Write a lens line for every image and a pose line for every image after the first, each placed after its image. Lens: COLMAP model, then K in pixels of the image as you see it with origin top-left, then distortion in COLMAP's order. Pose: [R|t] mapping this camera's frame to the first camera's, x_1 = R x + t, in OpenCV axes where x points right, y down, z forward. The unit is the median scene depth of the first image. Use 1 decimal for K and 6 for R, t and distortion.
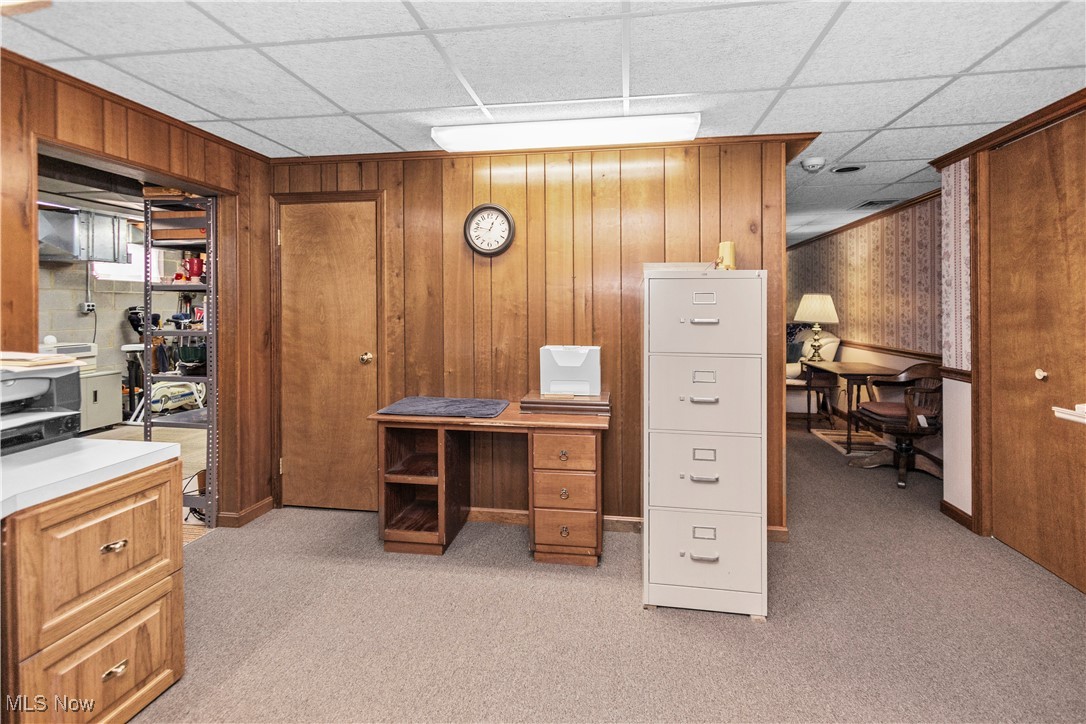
lens RADIAL K [[515.0, 0, 547.4], [0, 515.0, 307.7], [0, 0, 1]] dist [0.006815, -0.000366]
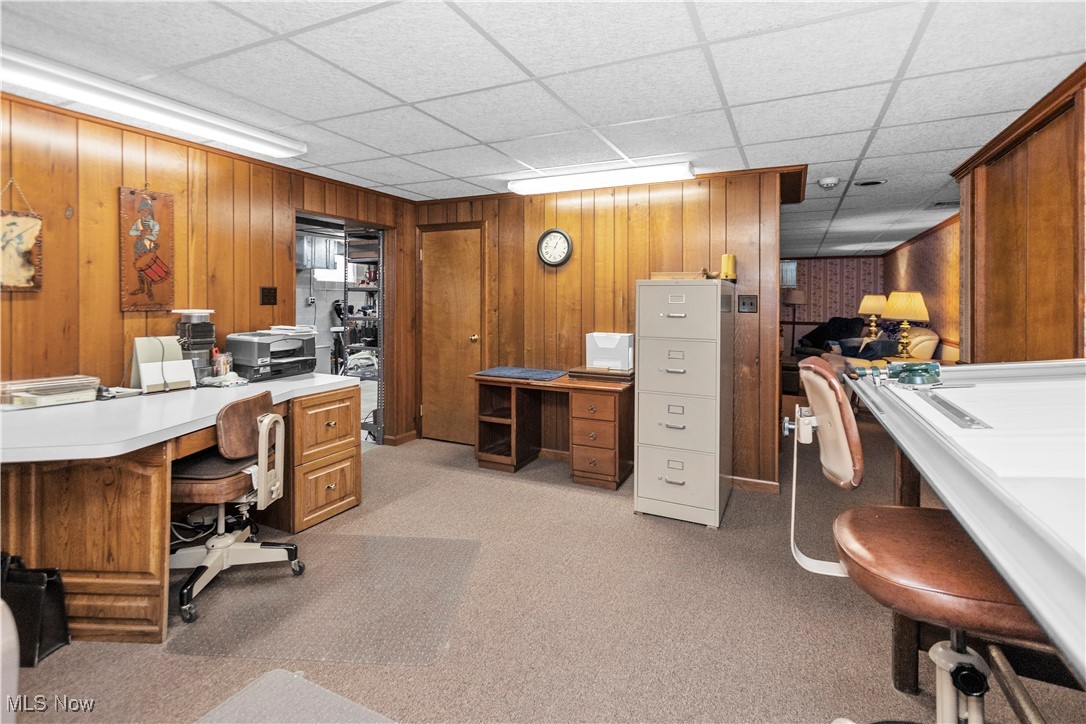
lens RADIAL K [[520.5, 0, 543.3], [0, 520.5, 300.2], [0, 0, 1]] dist [-0.000579, 0.000150]
pose [[0.956166, 0.005933, -0.292766, 0.264001], [-0.006248, 0.999980, -0.000142, -0.009574], [0.292760, 0.001965, 0.956184, -0.337100]]
